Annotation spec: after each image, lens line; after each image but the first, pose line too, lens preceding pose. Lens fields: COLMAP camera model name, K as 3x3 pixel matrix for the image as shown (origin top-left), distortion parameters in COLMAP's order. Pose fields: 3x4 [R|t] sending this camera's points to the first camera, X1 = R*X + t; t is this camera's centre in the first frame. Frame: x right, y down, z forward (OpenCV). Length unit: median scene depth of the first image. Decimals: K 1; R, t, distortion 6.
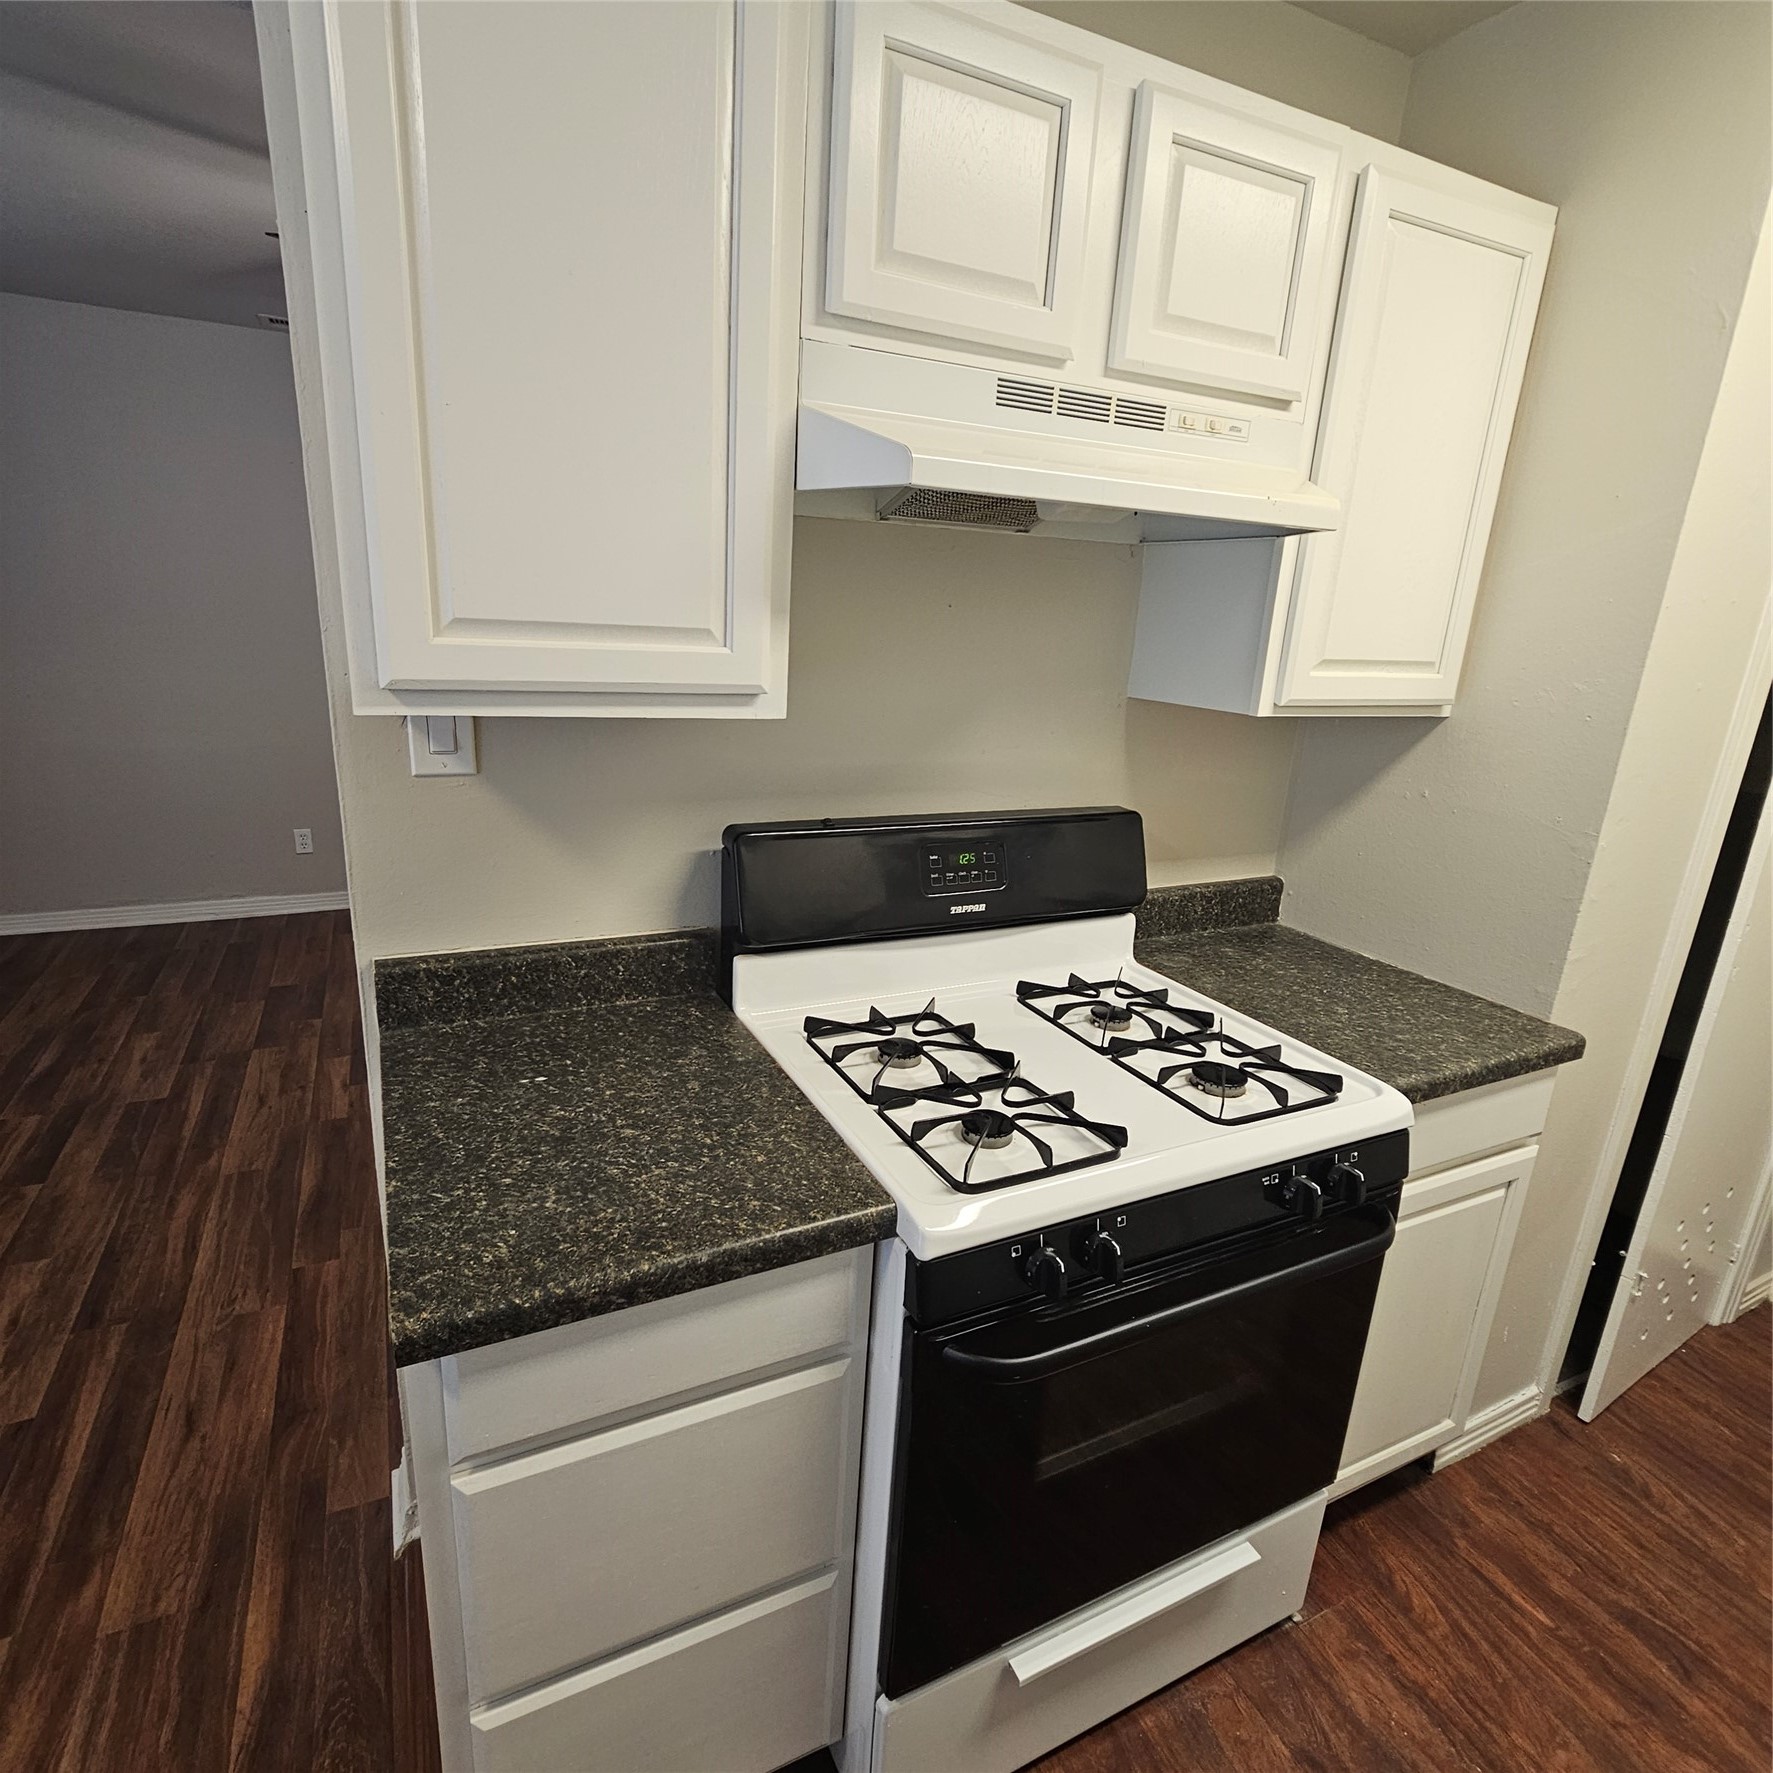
lens RADIAL K [[970.3, 0, 863.1], [0, 970.3, 884.3], [0, 0, 1]] dist [-0.001846, 0.002721]
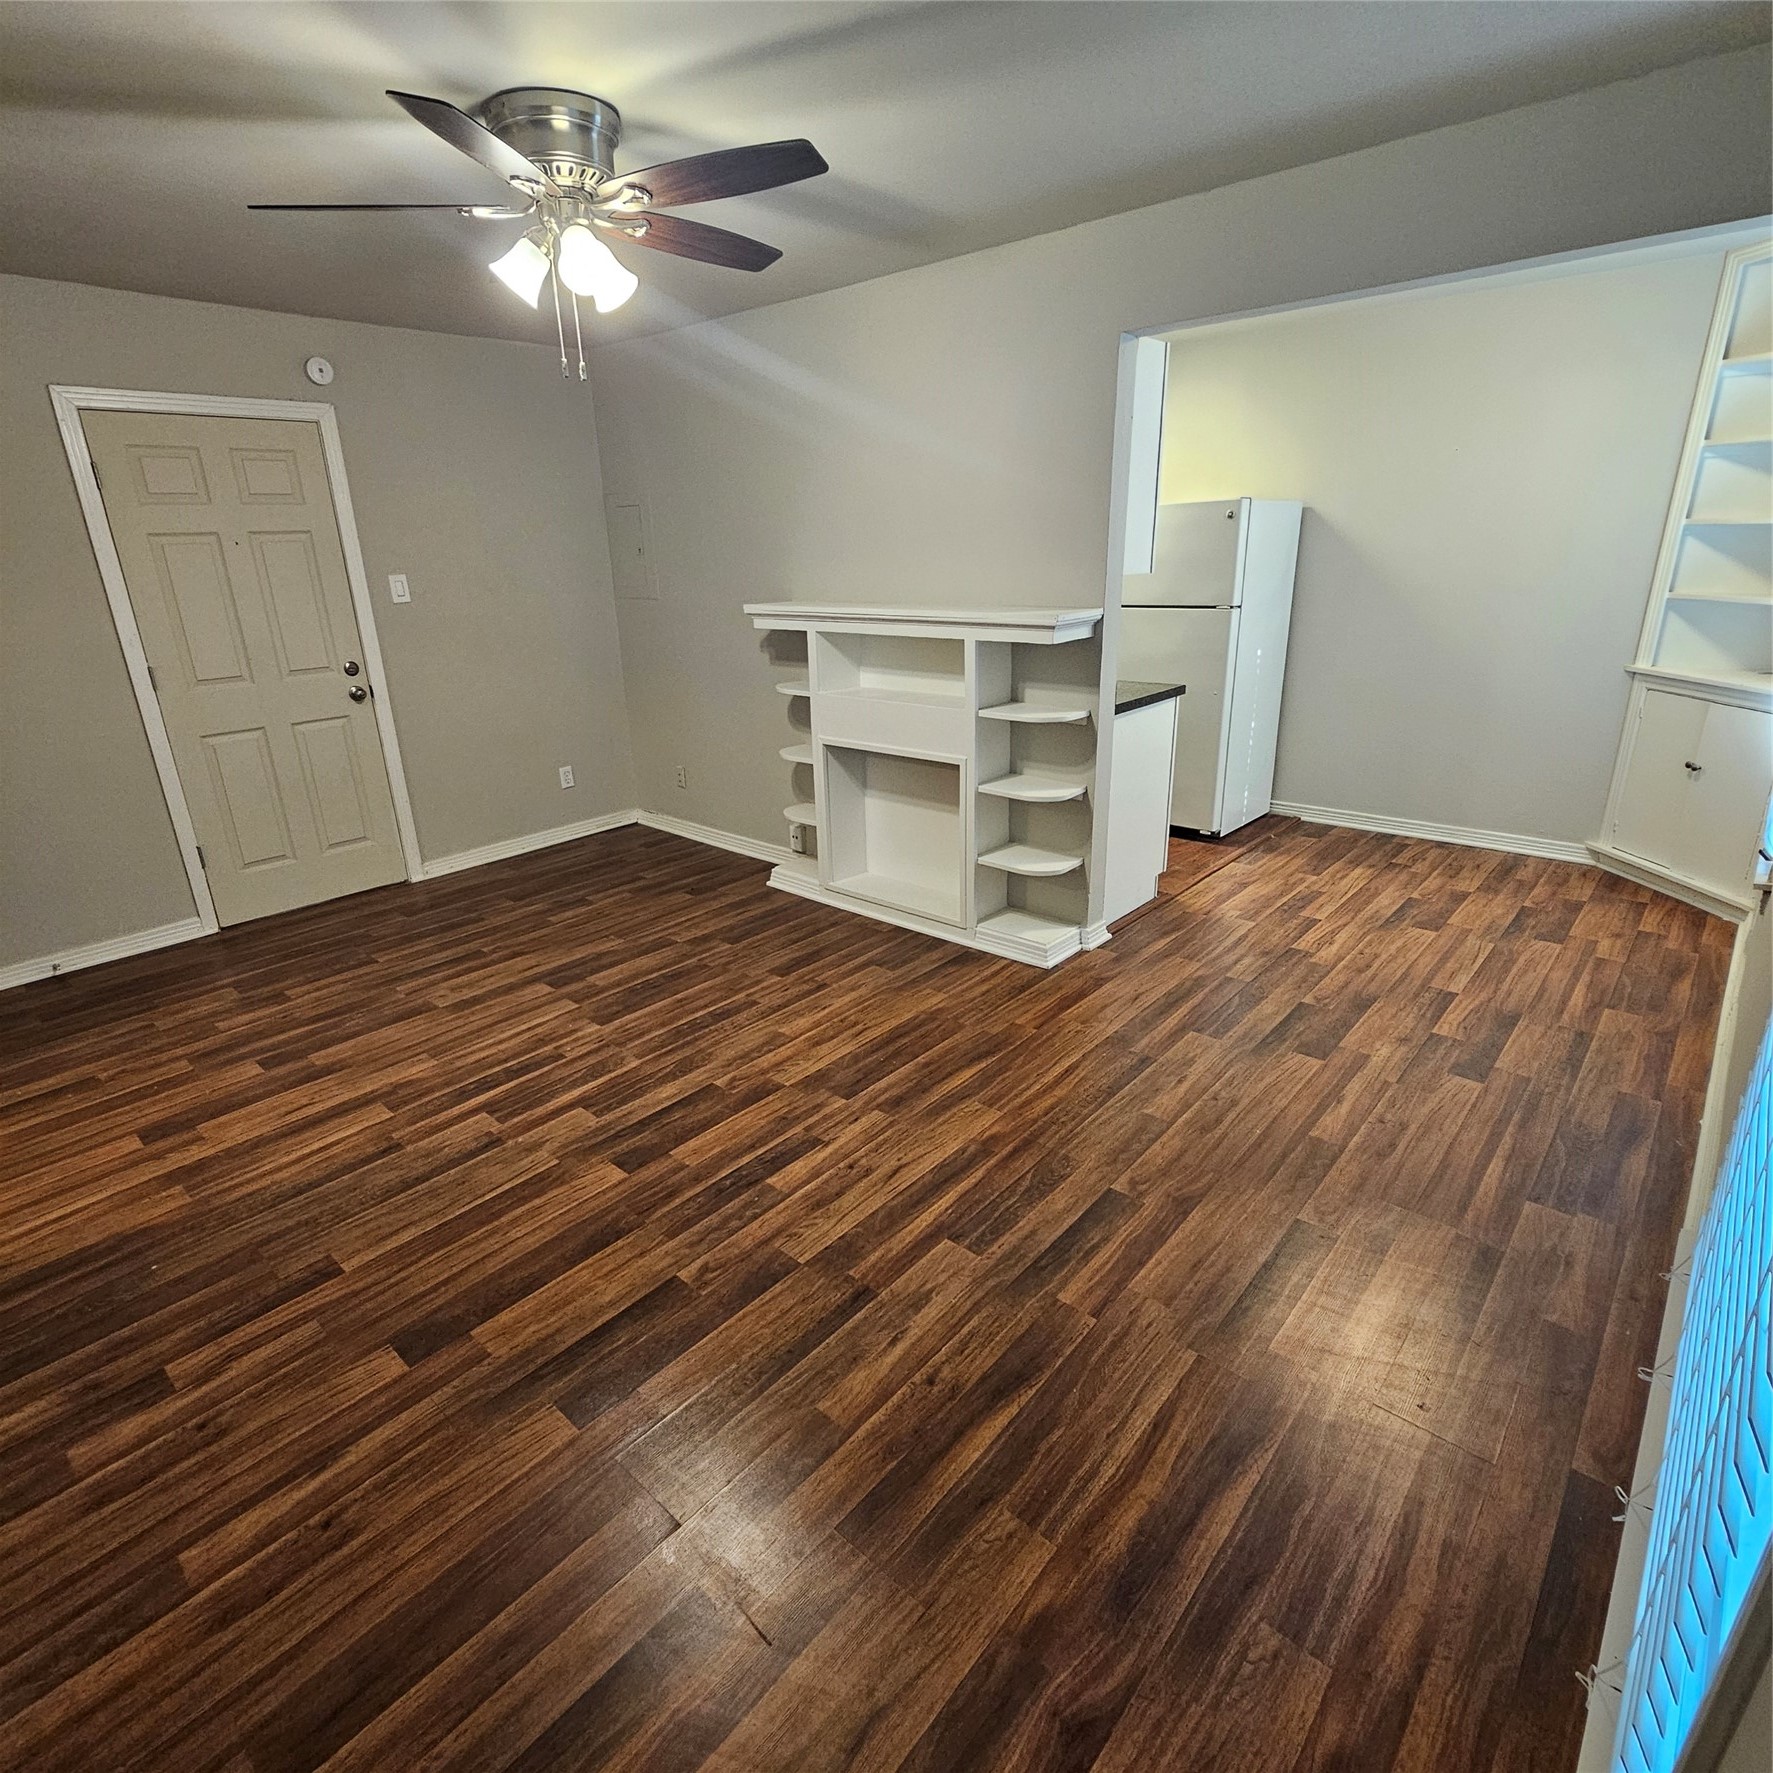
lens RADIAL K [[971.8, 0, 861.1], [0, 971.8, 886.8], [0, 0, 1]] dist [0.001330, -0.003045]
pose [[-0.375029, -0.348550, 0.858991, -1.438030], [0.266013, 0.847189, 0.459900, -0.447848], [-0.888026, 0.400979, -0.225002, 1.279437]]
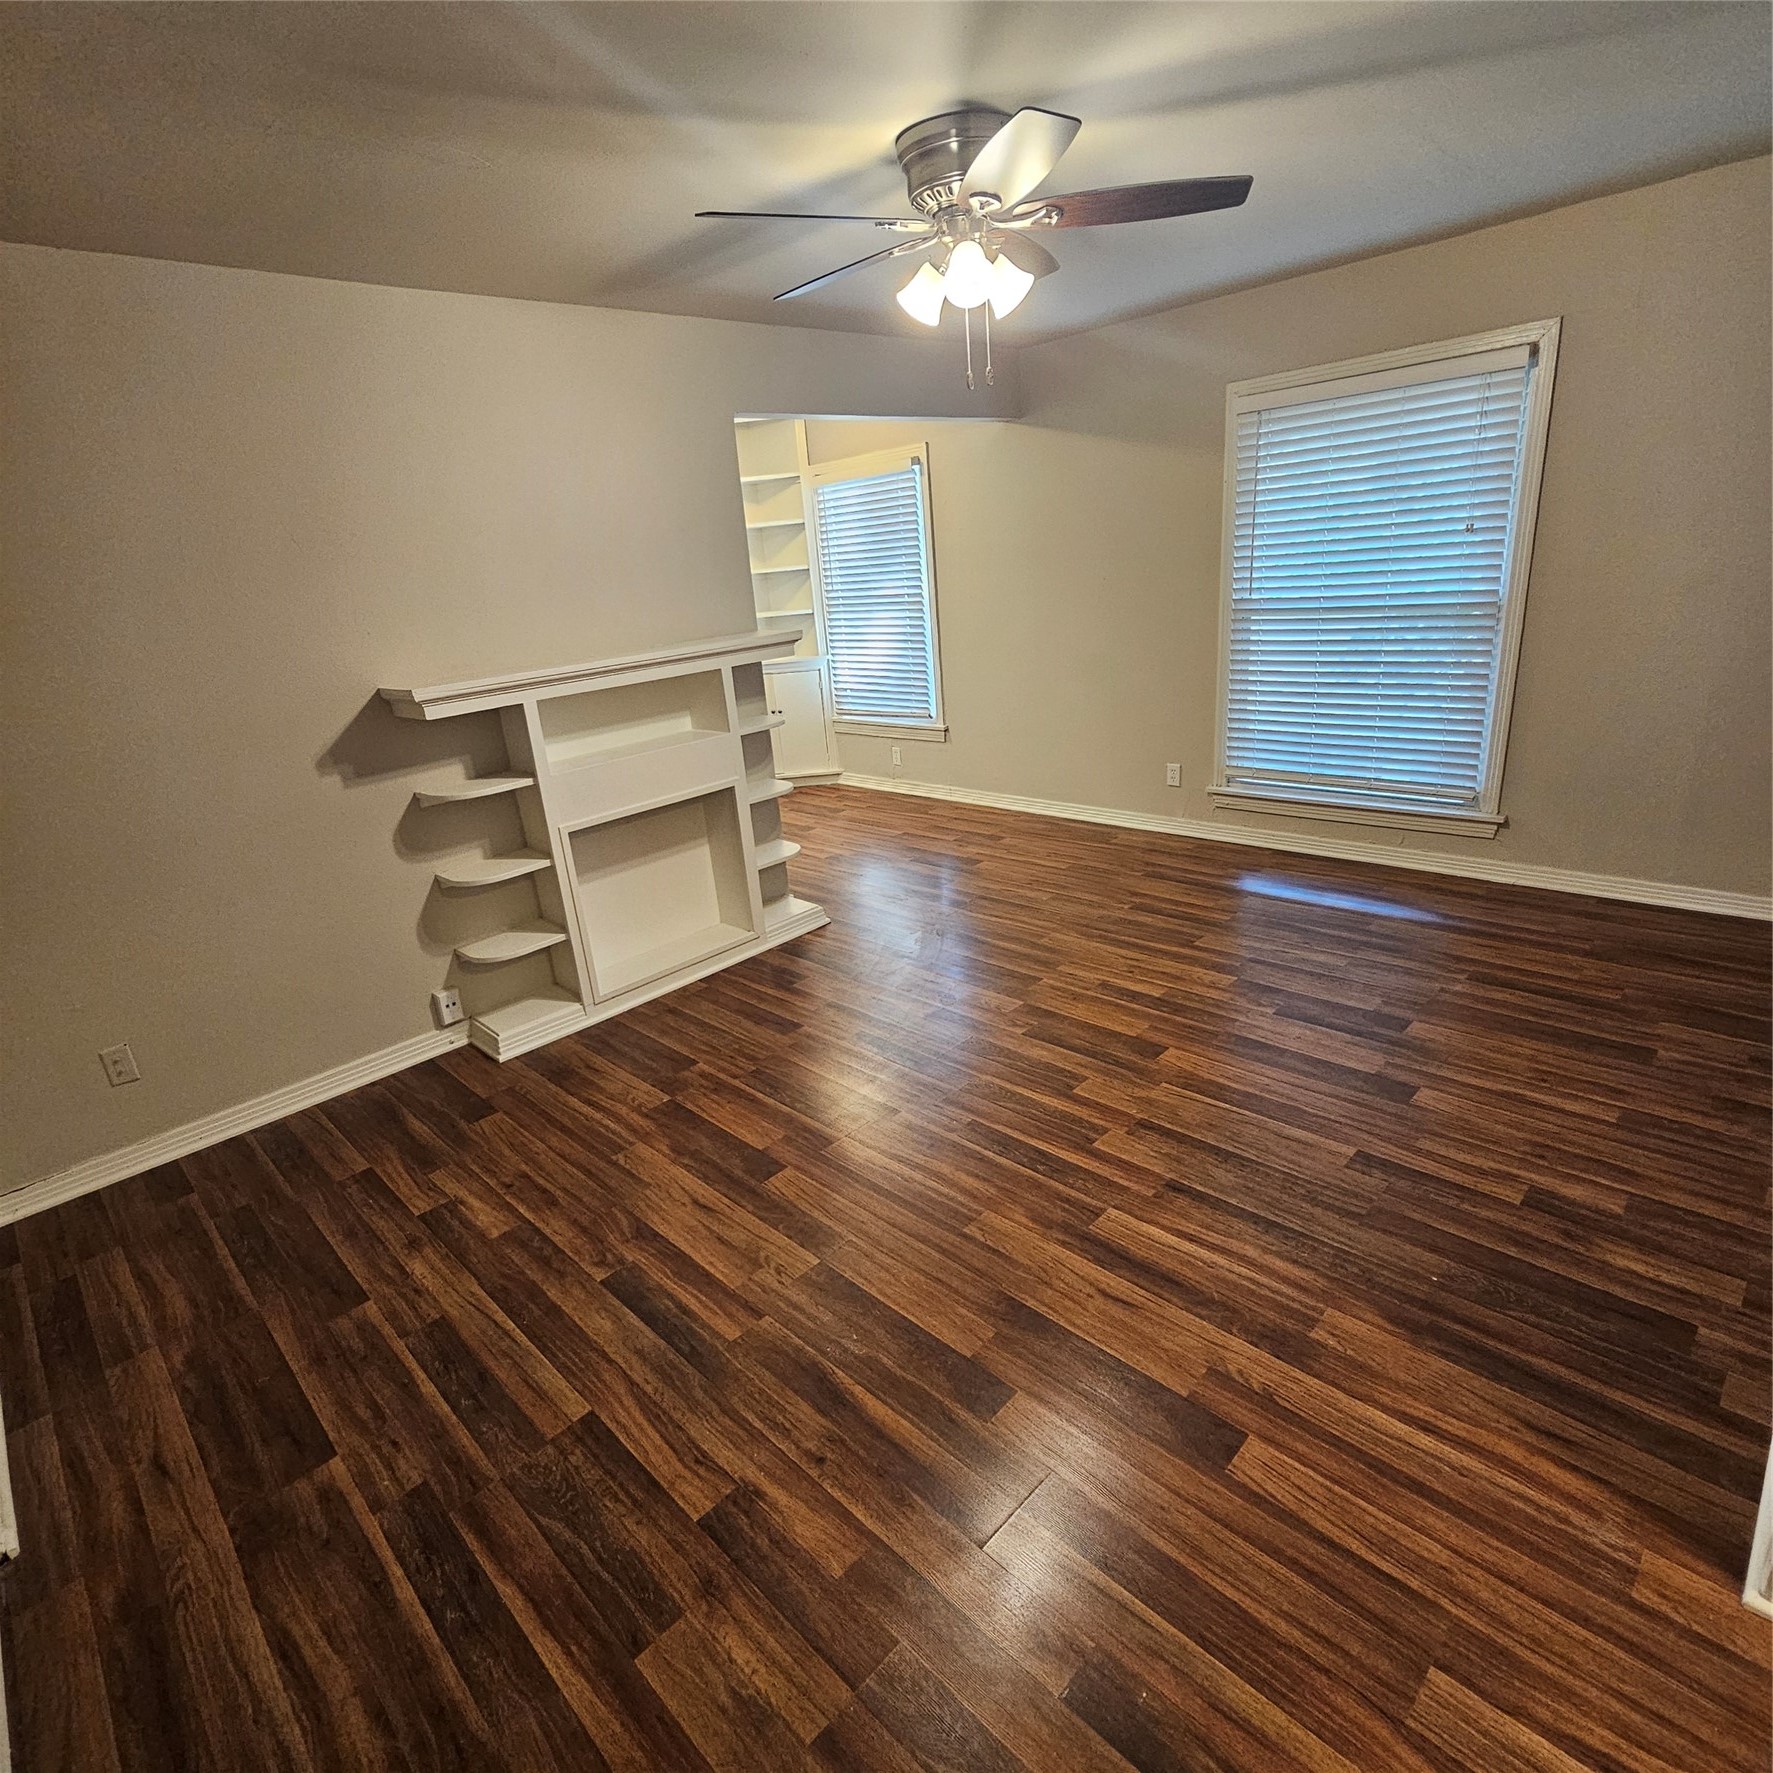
lens RADIAL K [[971.8, 0, 861.1], [0, 971.8, 886.8], [0, 0, 1]] dist [0.001330, -0.003045]
pose [[-0.946645, 0.136781, -0.291811, 0.086734], [-0.047821, 0.835824, 0.546911, -0.613010], [0.318710, 0.531685, -0.784687, 2.101124]]
